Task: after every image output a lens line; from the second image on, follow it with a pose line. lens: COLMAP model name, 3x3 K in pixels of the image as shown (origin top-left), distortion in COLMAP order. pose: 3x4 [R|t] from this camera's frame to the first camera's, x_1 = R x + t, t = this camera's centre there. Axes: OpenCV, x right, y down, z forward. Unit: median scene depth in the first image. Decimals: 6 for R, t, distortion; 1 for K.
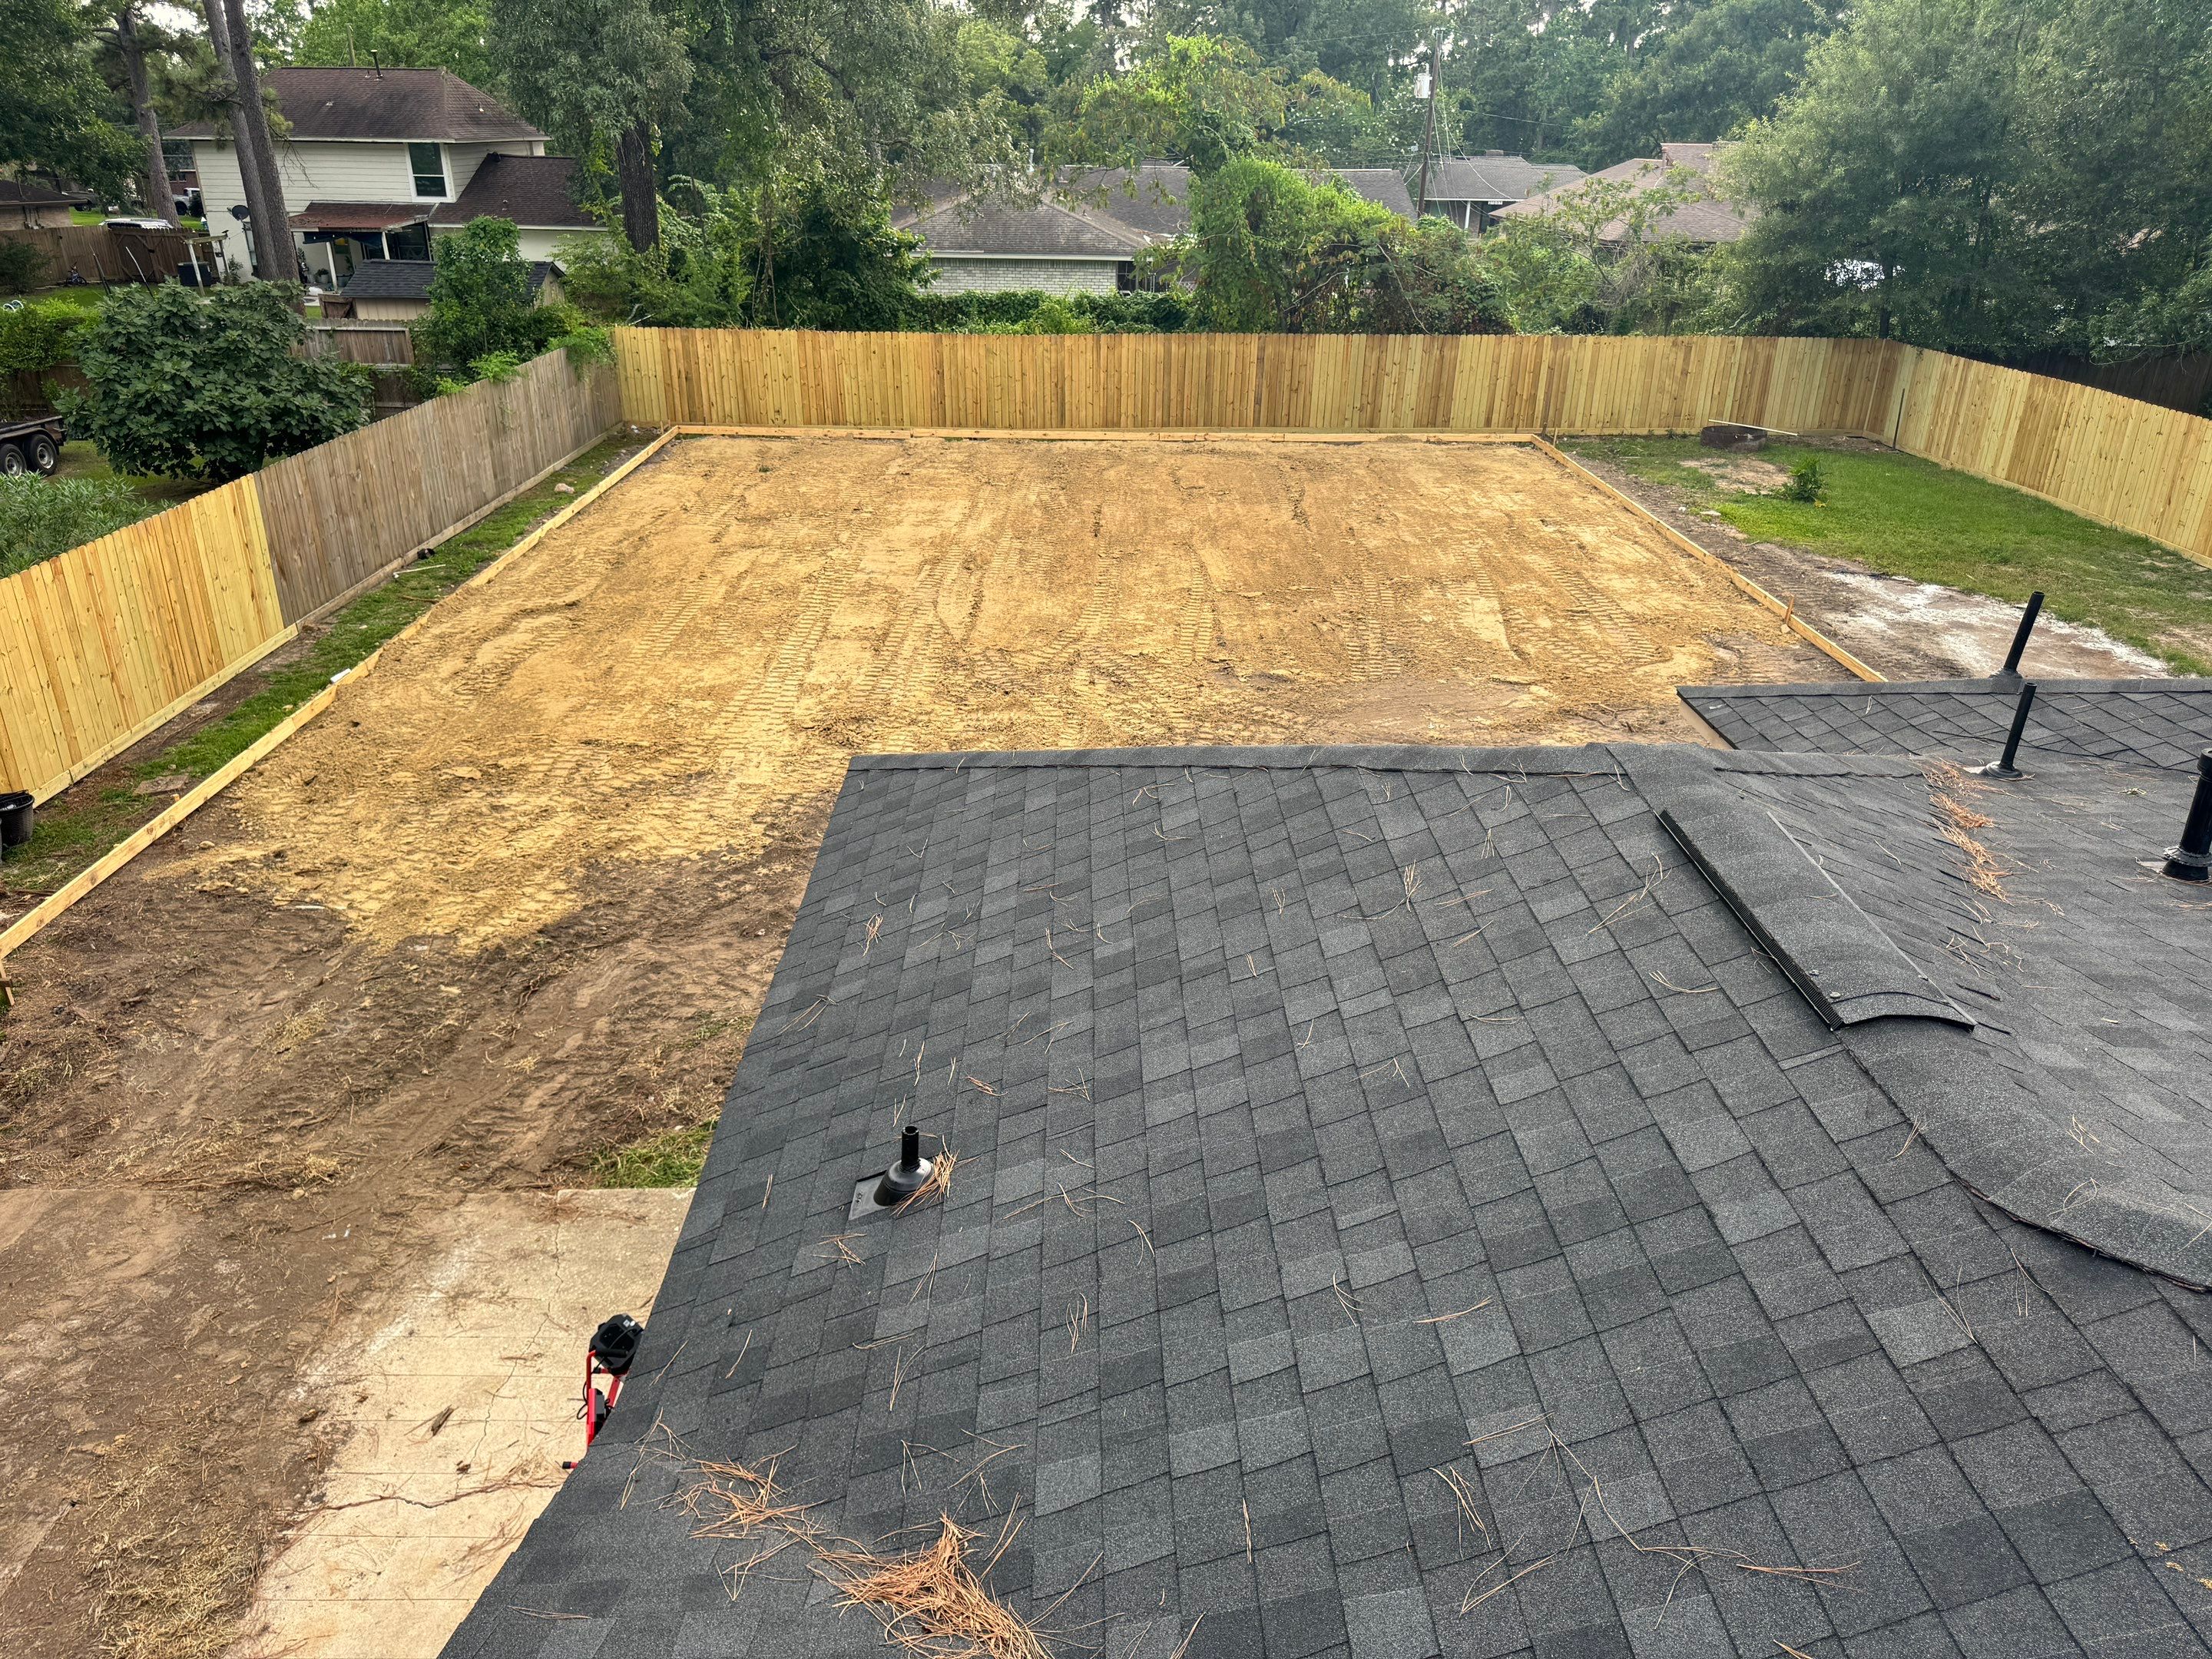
lens RADIAL K [[1549.3, 0, 1106.0], [0, 1549.3, 829.5], [0, 0, 1]] dist [0.063539, -0.116745]
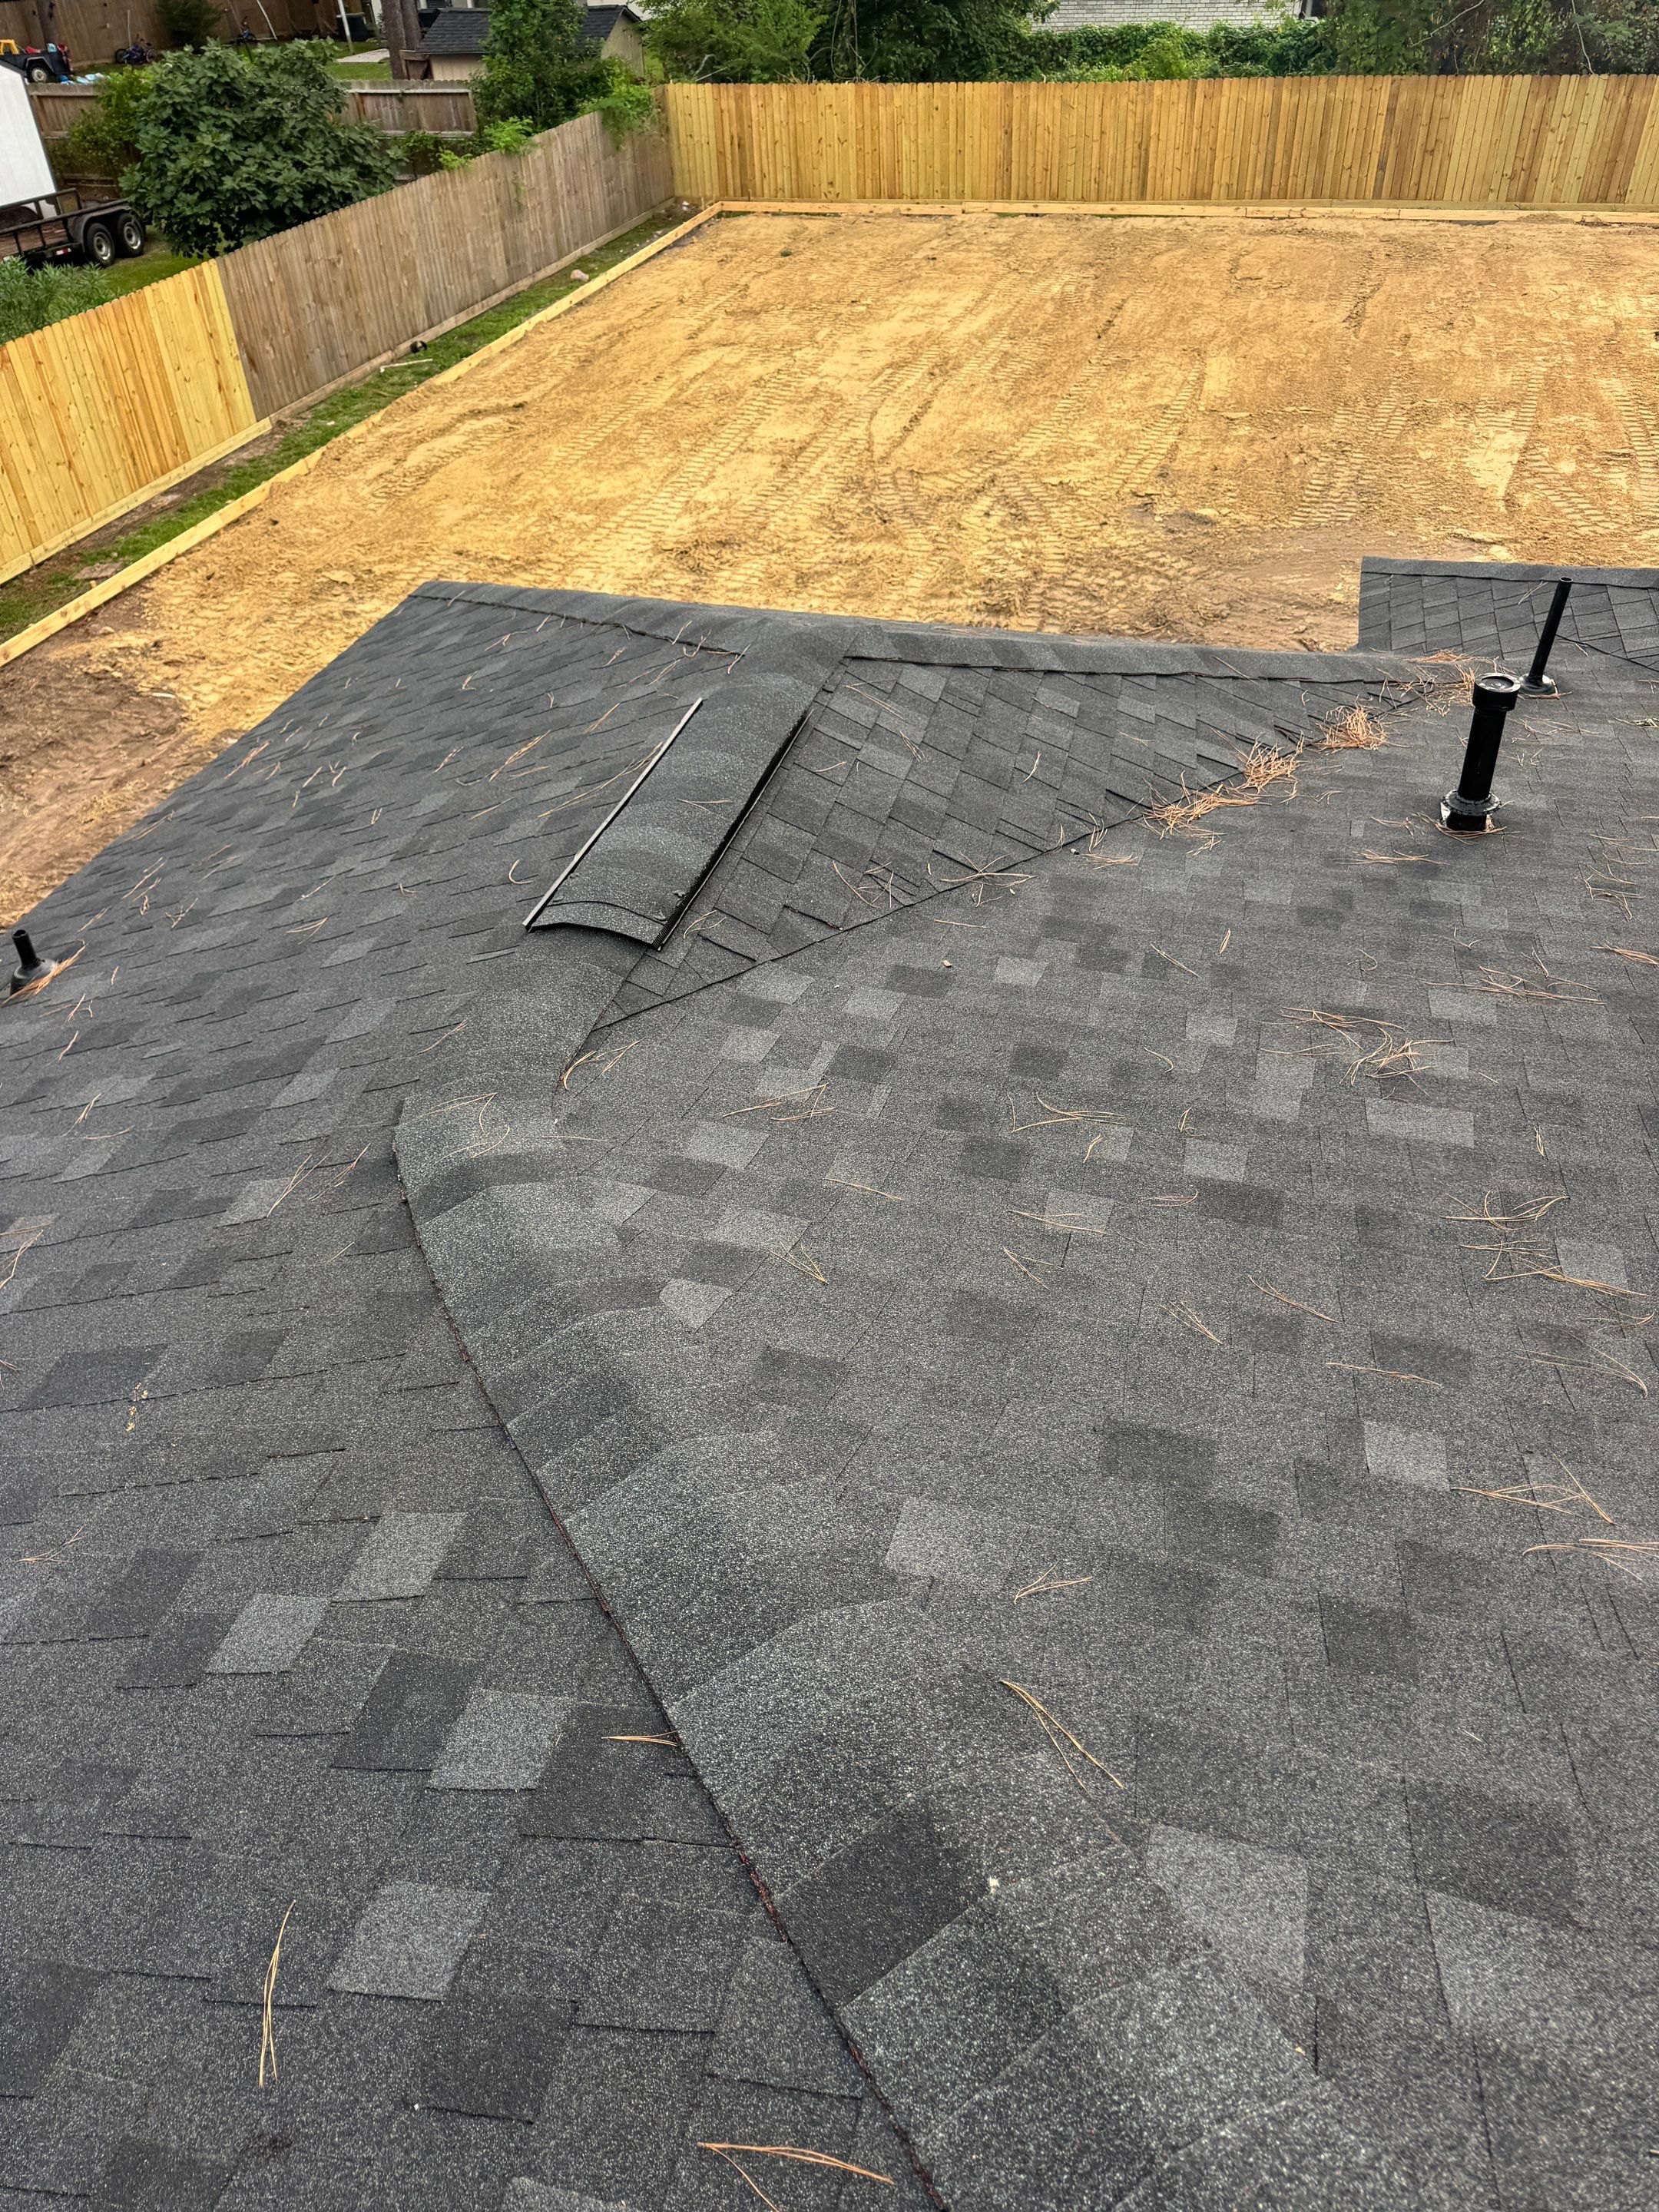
lens RADIAL K [[1562.5, 0, 829.5], [0, 1562.5, 1106.0], [0, 0, 1]] dist [0.024051, -0.039068]
pose [[0.954532, 0.147081, -0.259298, 0.181844], [-0.071496, 0.957376, 0.279856, -0.010976], [0.289407, -0.248593, 0.924362, 0.021107]]
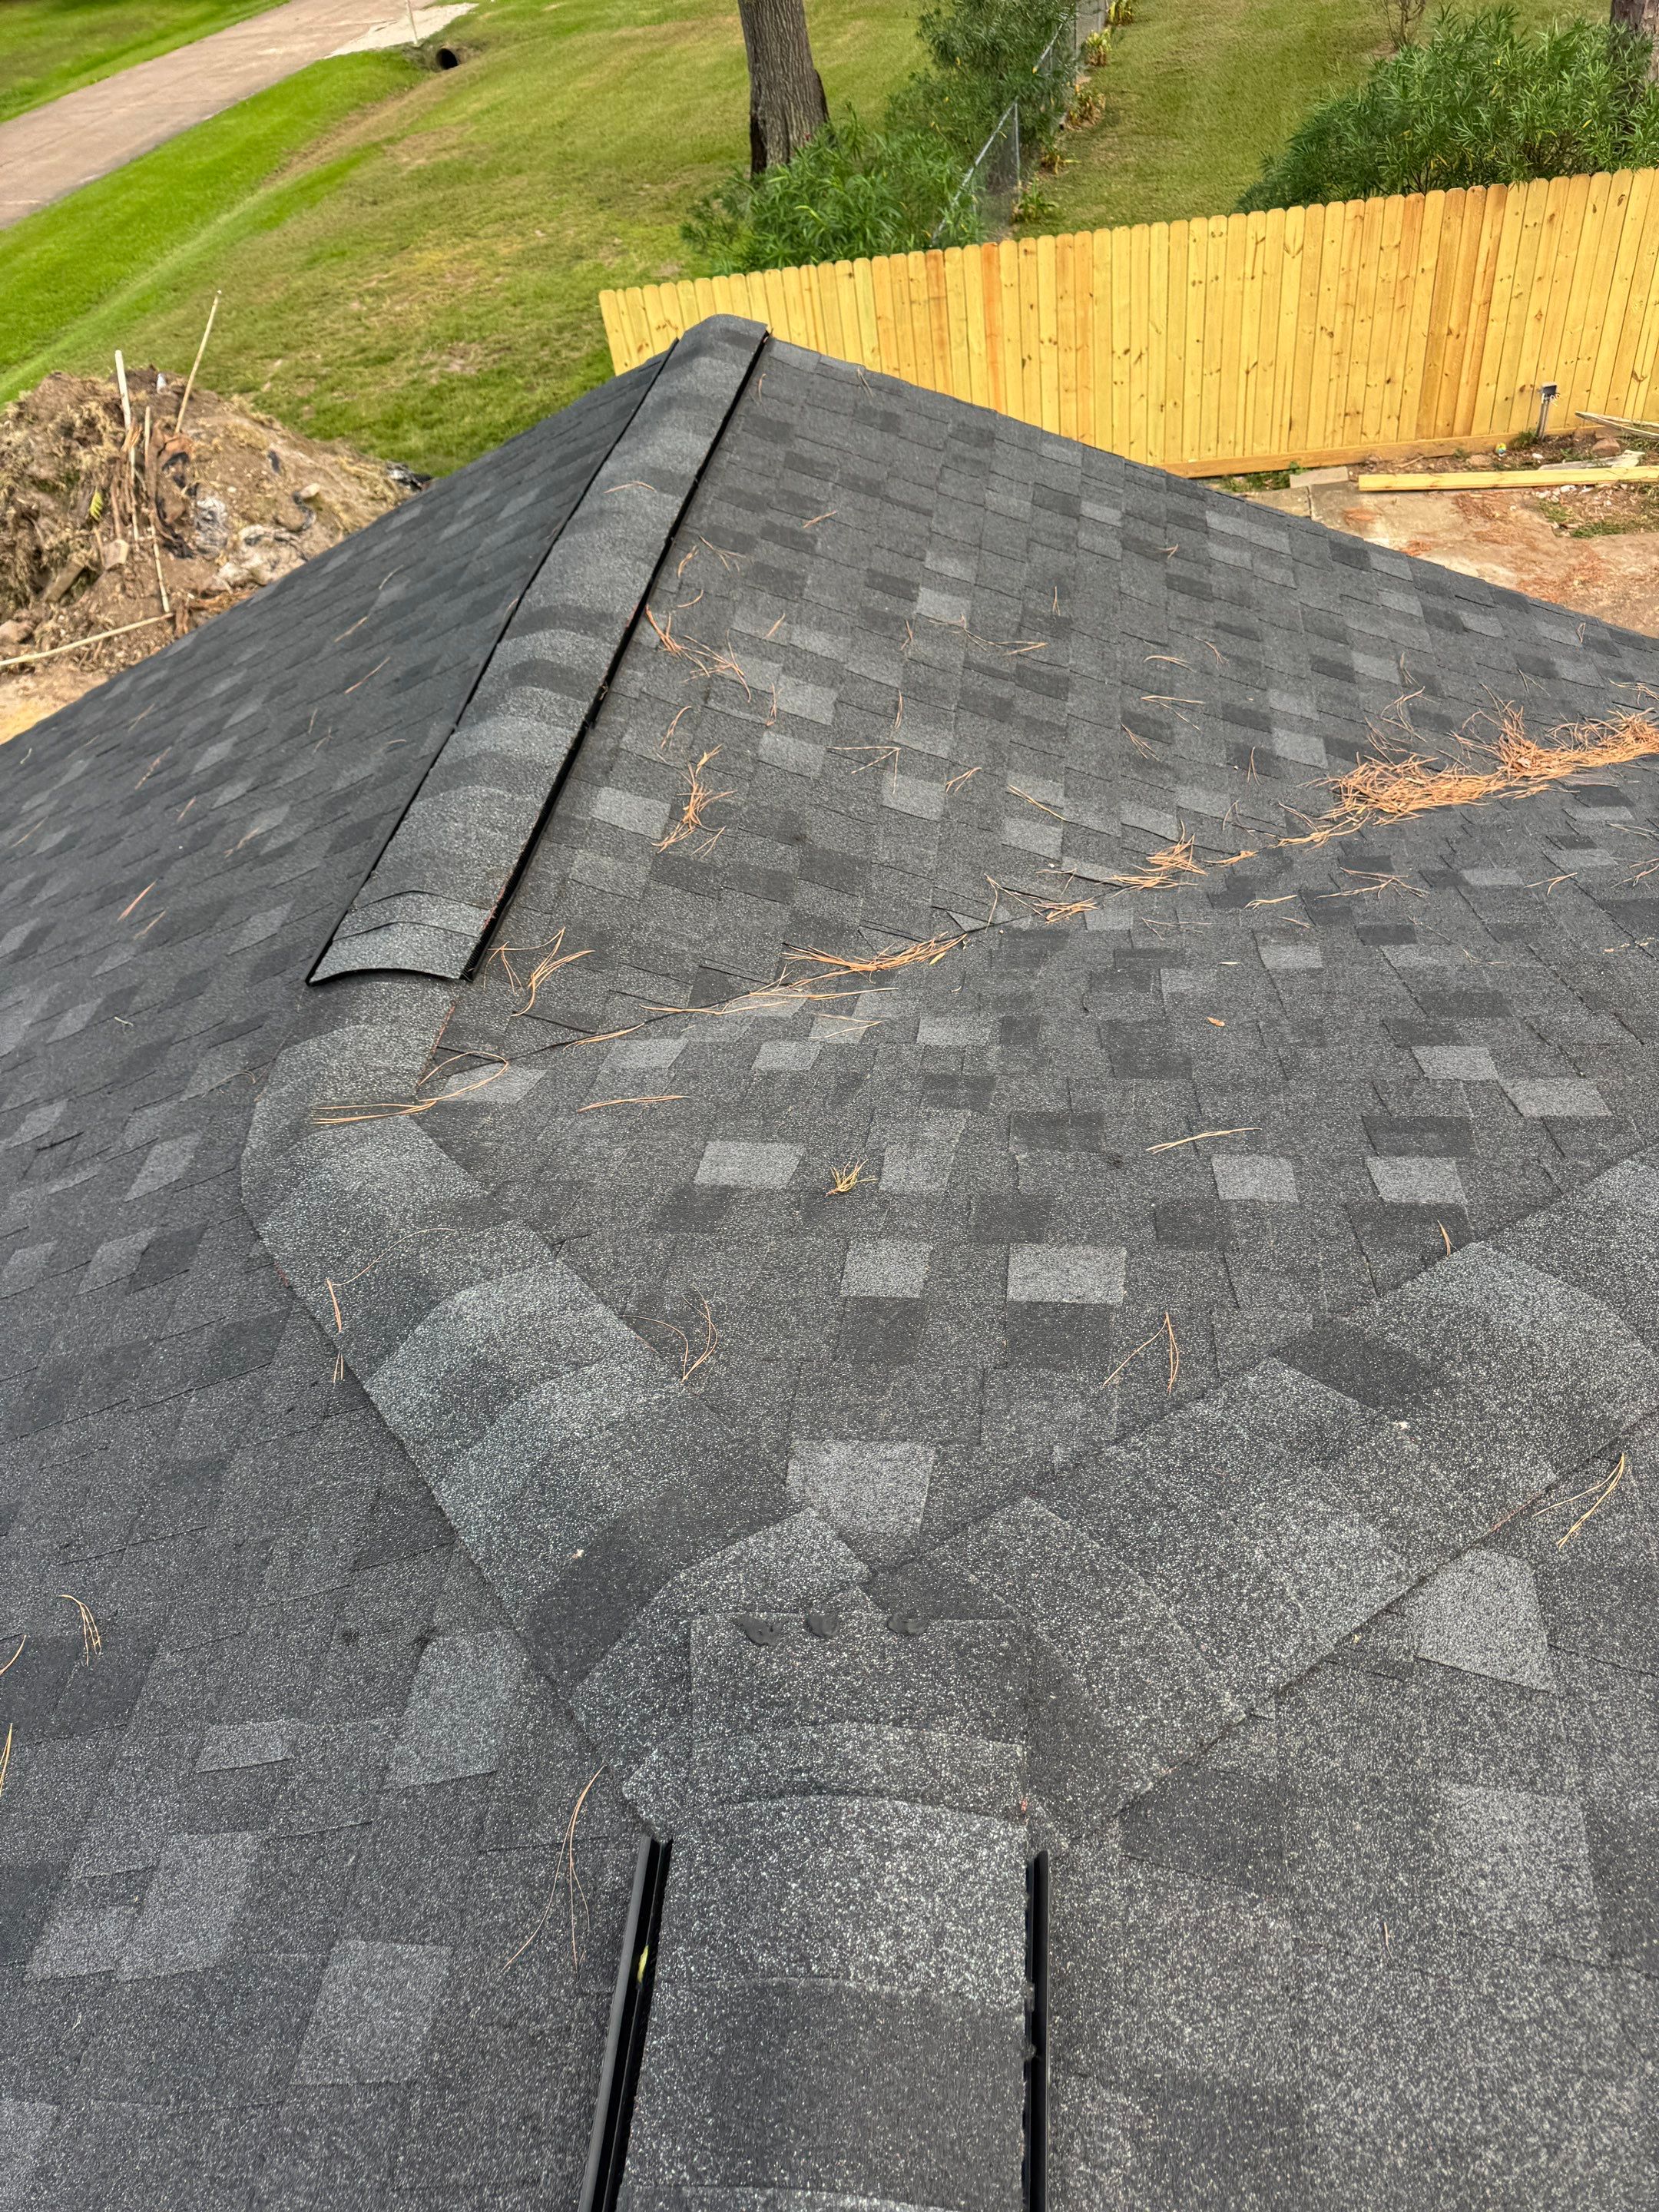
lens RADIAL K [[1583.9, 0, 844.2], [0, 1583.9, 1094.7], [0, 0, 1]] dist [0.015693, -0.014559]
pose [[-0.151001, 0.682127, -0.715473, 0.233375], [-0.292884, 0.660403, 0.691438, -0.022051], [0.944149, 0.313958, 0.100063, 0.037304]]
